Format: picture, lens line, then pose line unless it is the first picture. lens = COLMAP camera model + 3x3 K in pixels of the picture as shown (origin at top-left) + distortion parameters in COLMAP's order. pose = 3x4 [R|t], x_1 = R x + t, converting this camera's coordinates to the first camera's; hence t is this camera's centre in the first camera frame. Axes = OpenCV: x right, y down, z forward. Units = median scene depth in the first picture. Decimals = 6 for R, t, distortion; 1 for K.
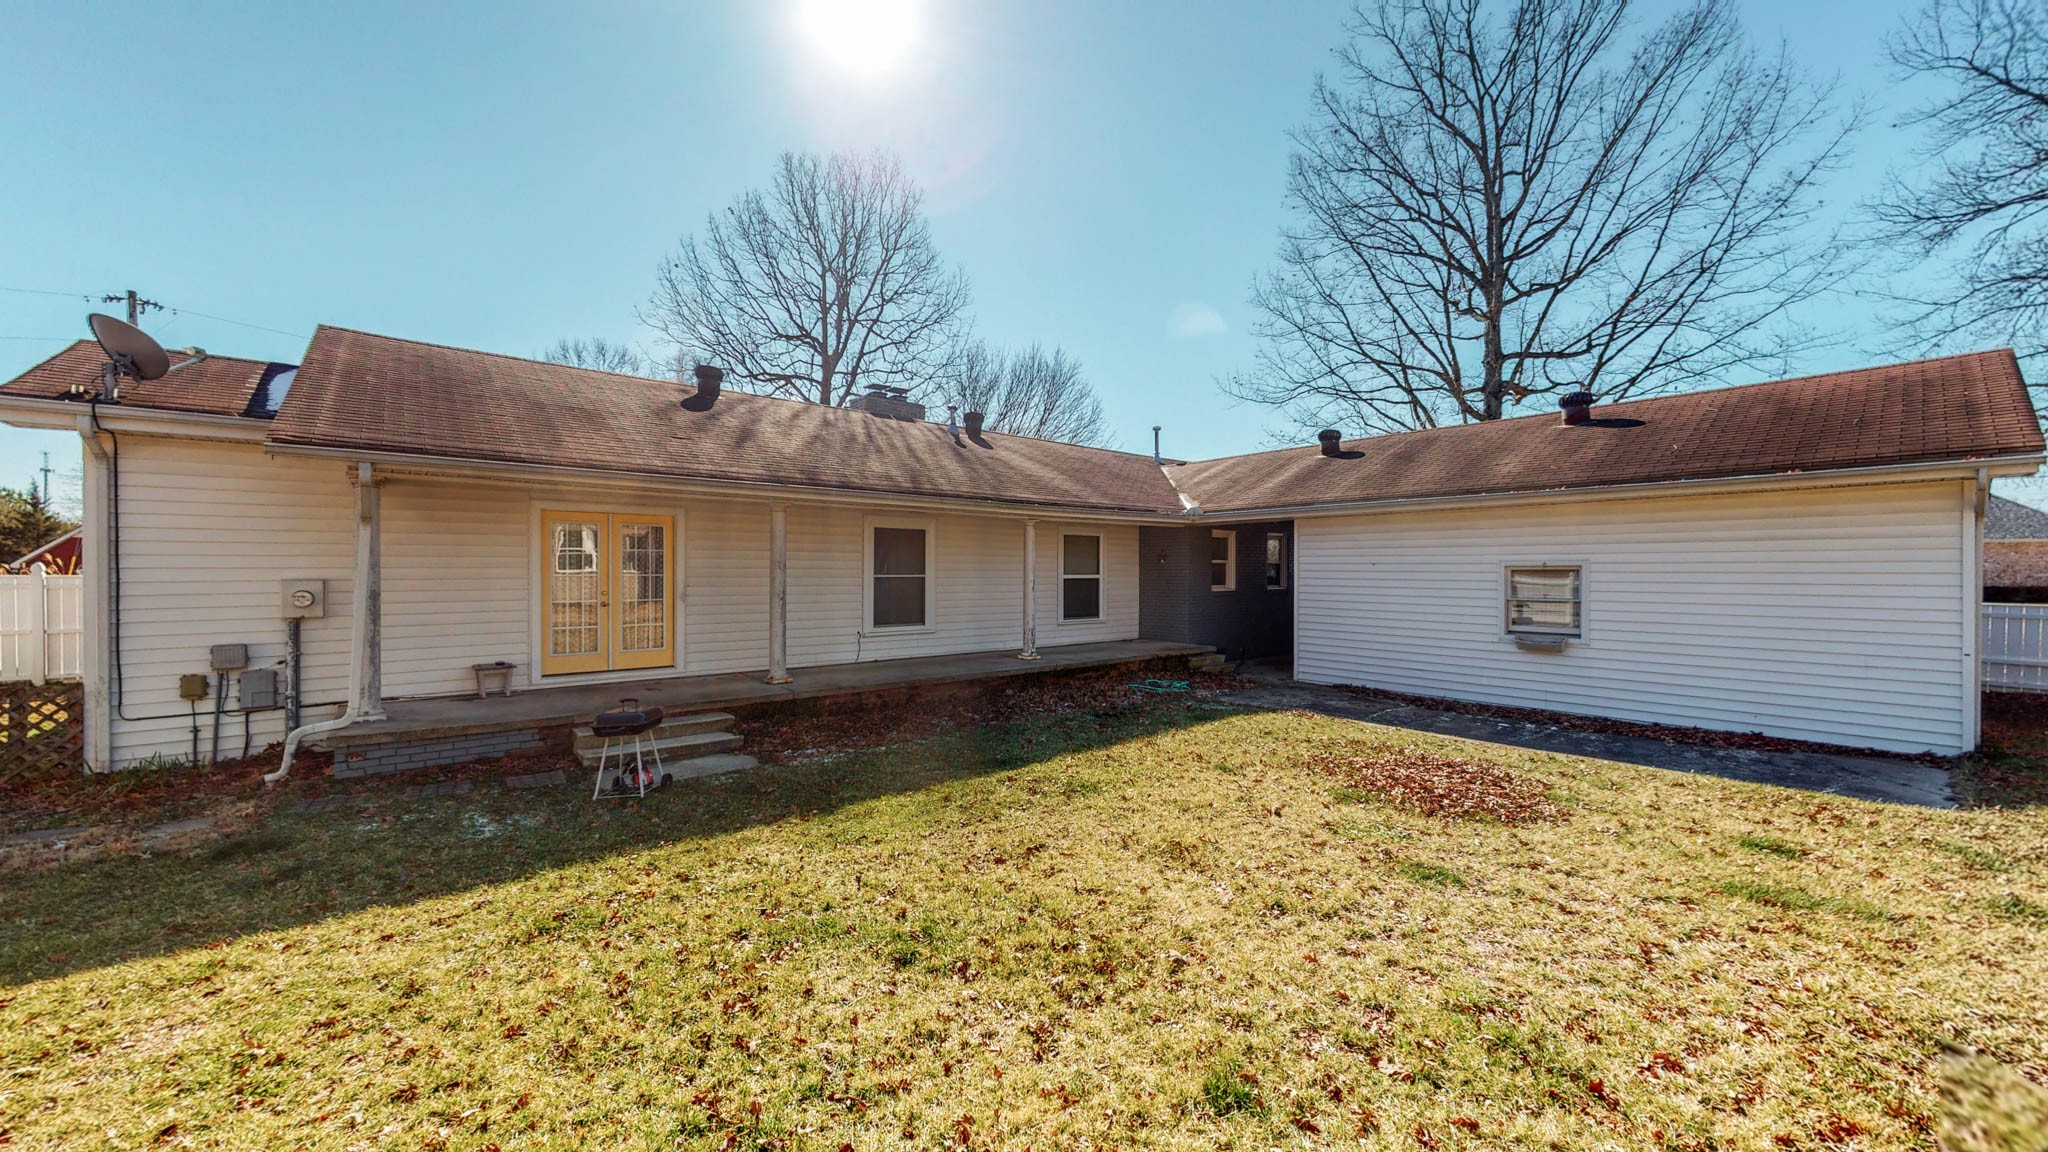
lens RADIAL K [[753.9, 0, 1022.2], [0, 753.9, 573.7], [0, 0, 1]] dist [-0.008789, 0.001487]
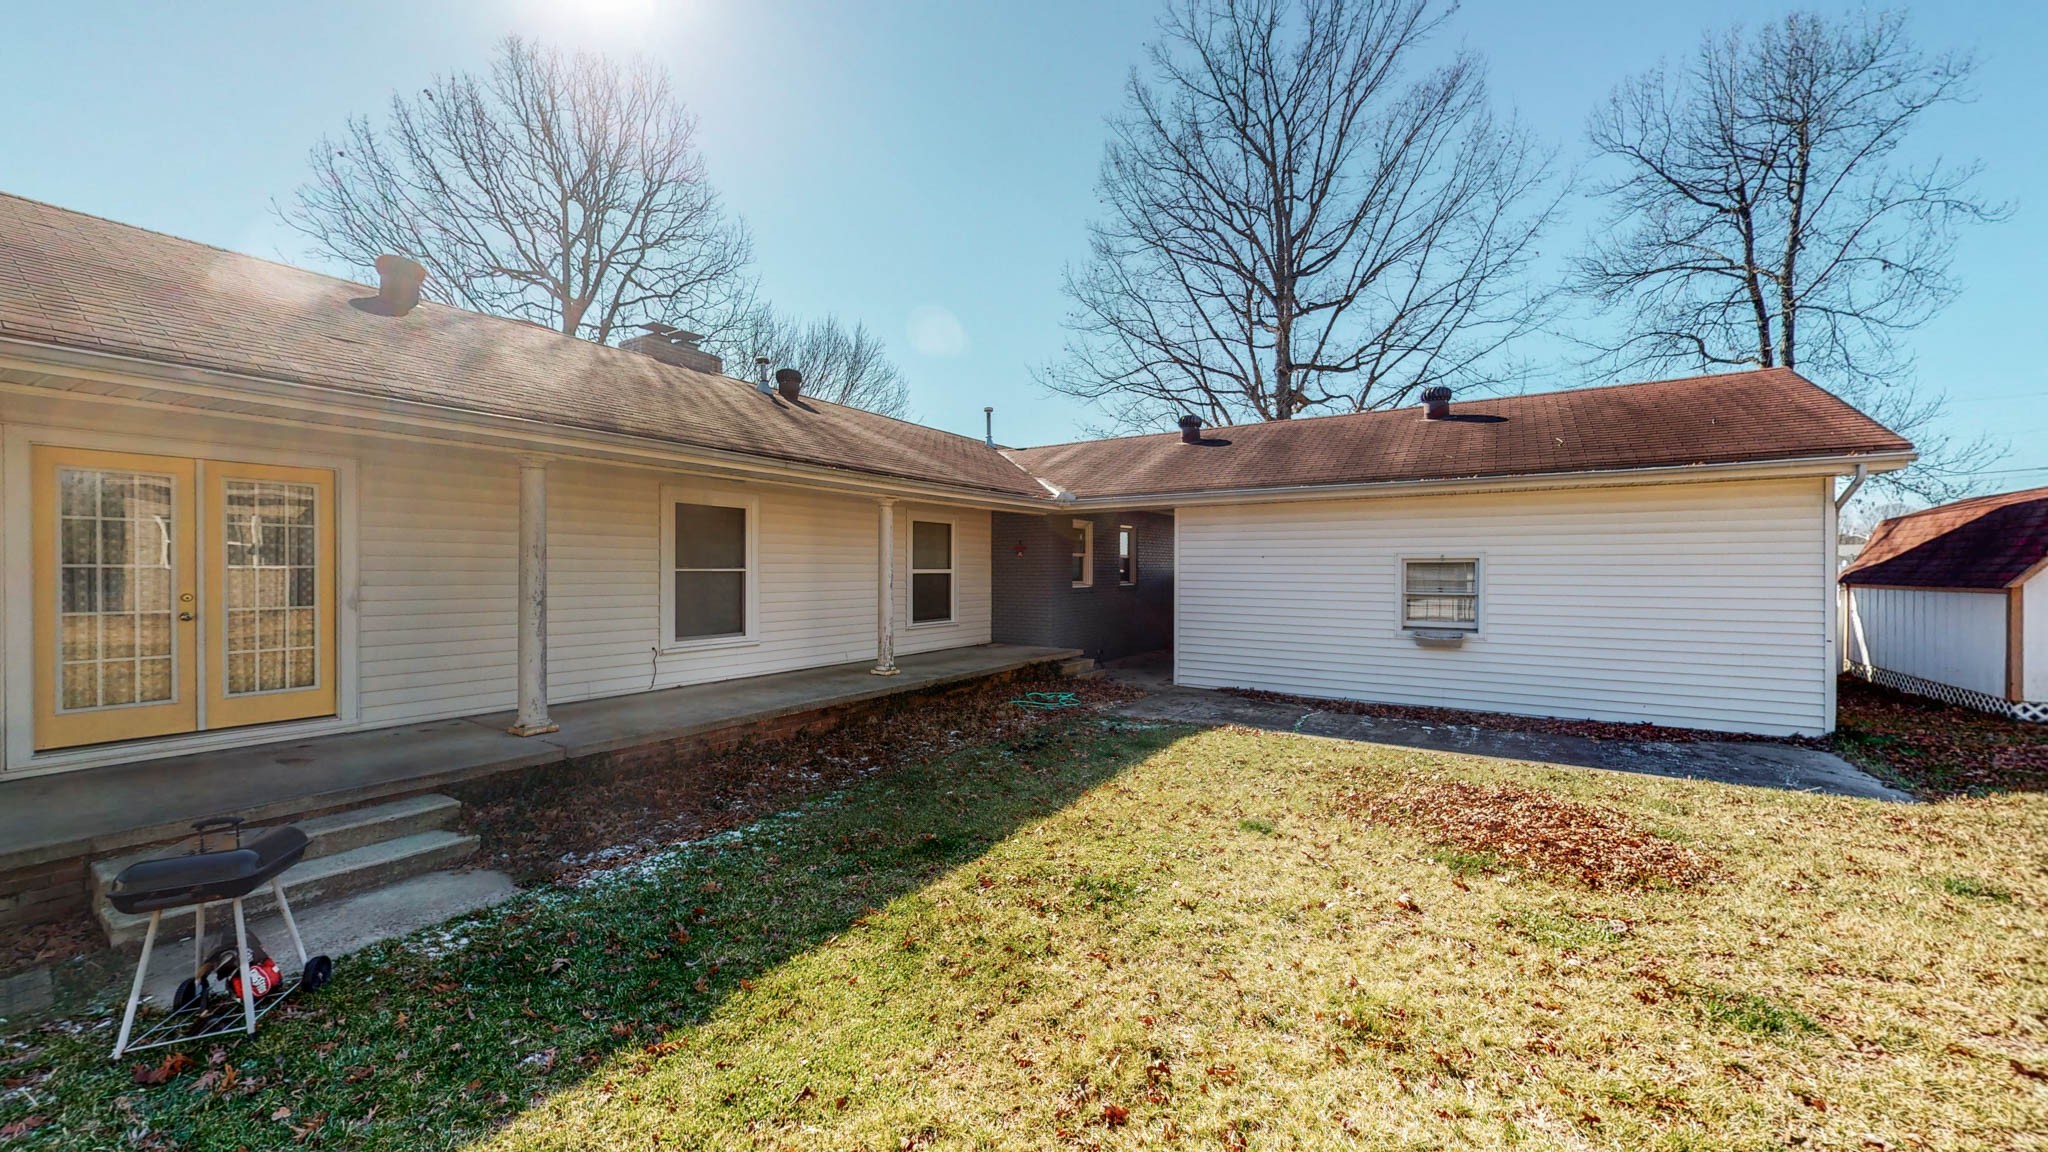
lens RADIAL K [[753.9, 0, 1028.4], [0, 753.9, 579.9], [0, 0, 1]] dist [-0.008789, 0.001487]
pose [[0.953250, -0.003746, 0.302159, -0.089728], [0.000563, 0.999943, 0.010621, 0.005358], [-0.302182, -0.009955, 0.953198, 0.203096]]
